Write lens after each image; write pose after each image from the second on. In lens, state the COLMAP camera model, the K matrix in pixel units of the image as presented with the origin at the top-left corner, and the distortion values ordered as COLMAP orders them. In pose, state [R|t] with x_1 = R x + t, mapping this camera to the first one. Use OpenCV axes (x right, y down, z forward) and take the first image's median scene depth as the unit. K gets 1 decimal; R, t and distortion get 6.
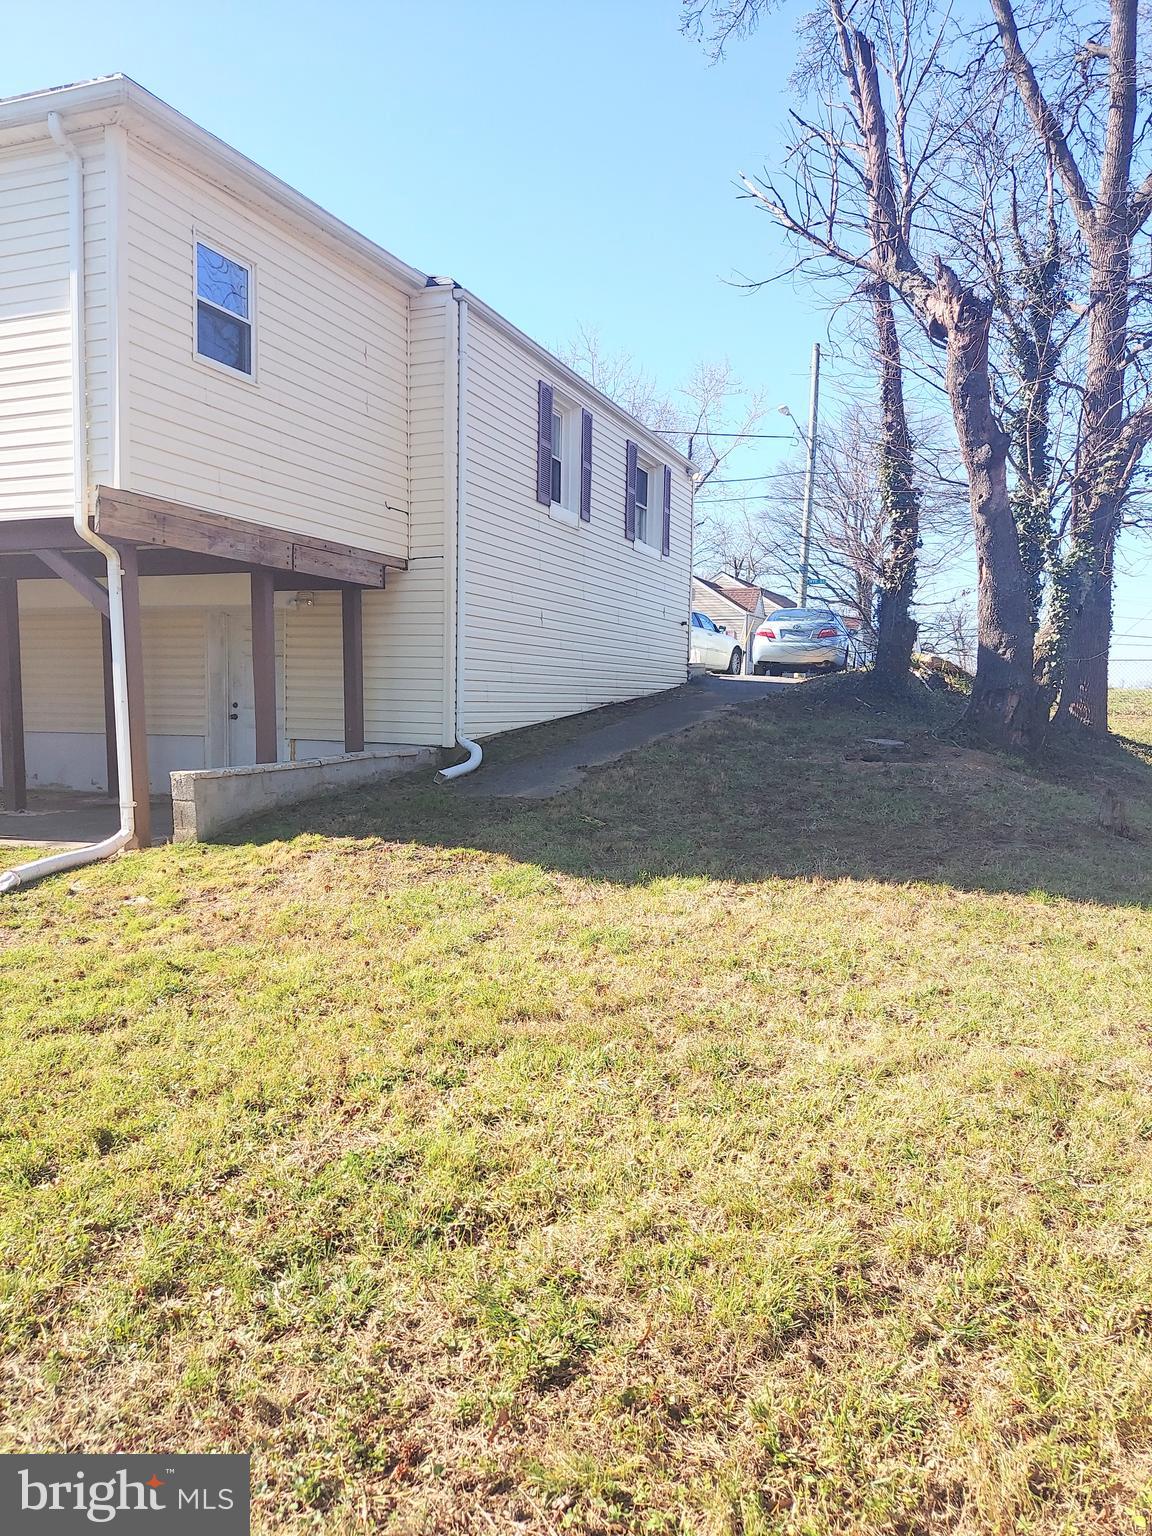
lens RADIAL K [[1115.8, 0, 566.4], [0, 1115.8, 770.4], [0, 0, 1]] dist [0.066118, -0.066642]
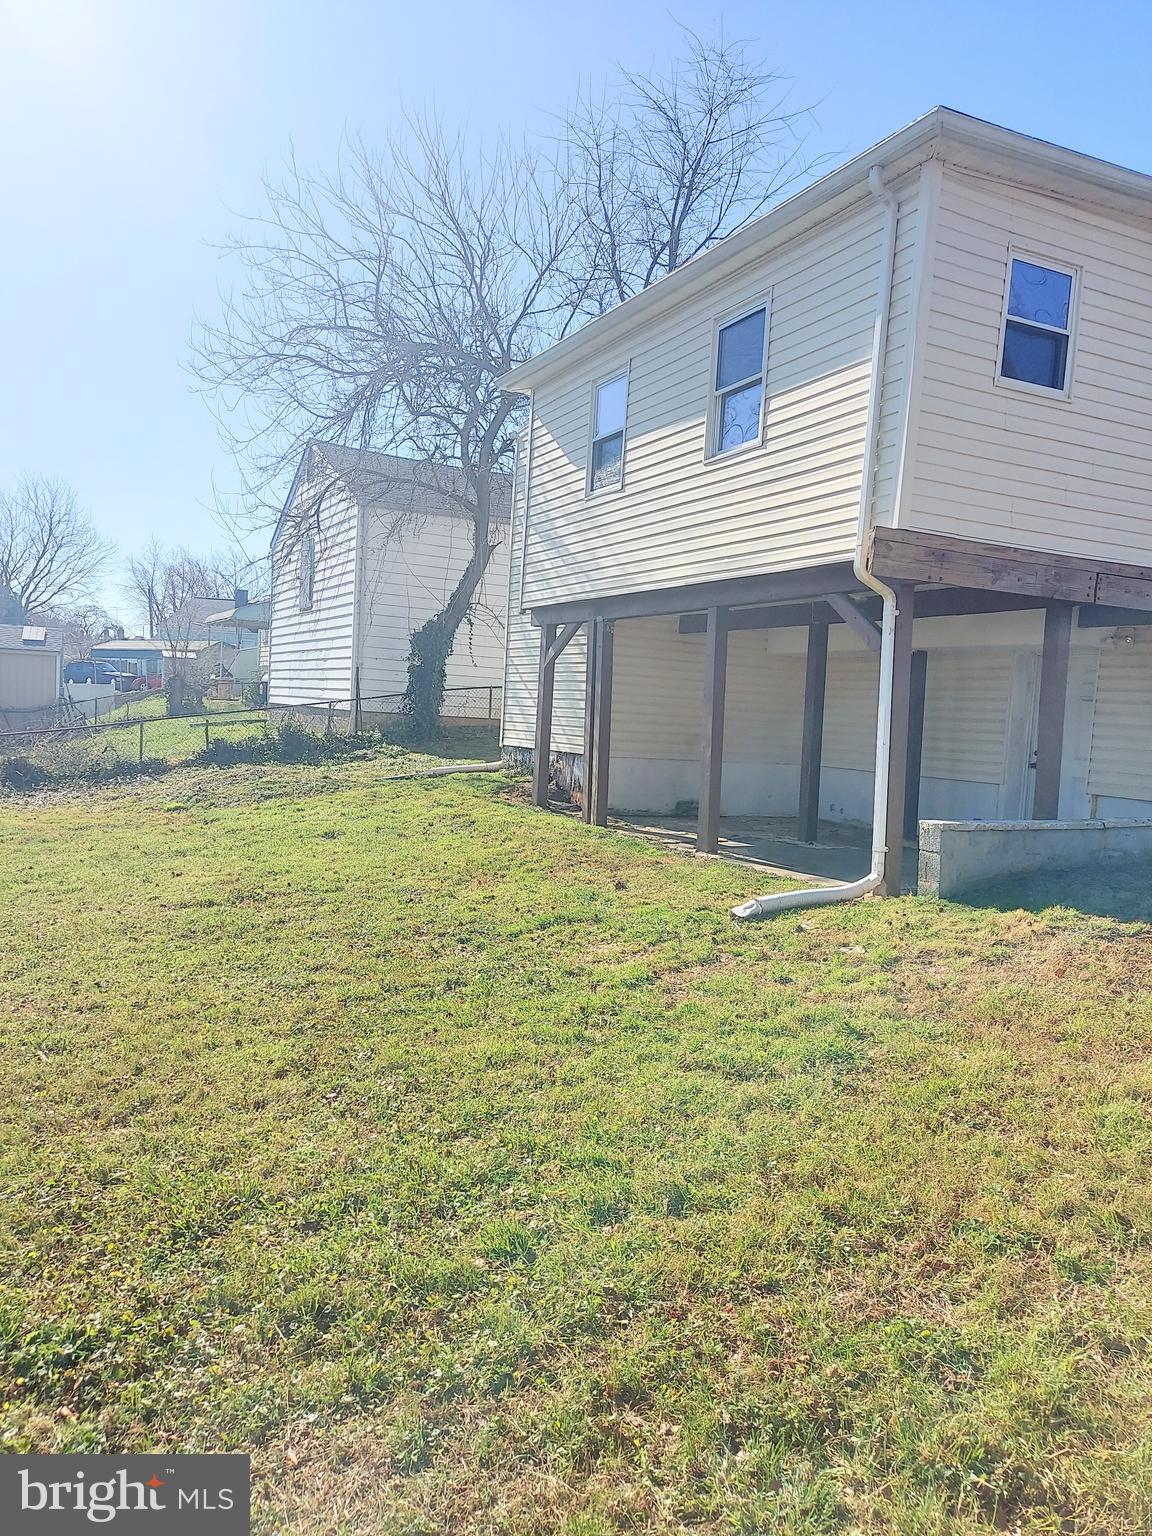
lens RADIAL K [[1115.8, 0, 566.4], [0, 1115.8, 770.4], [0, 0, 1]] dist [0.066118, -0.066642]
pose [[0.737269, 0.063854, -0.672575, 0.062875], [-0.089102, 0.996018, -0.003111, -0.010610], [0.669698, 0.062221, 0.740022, 0.093790]]
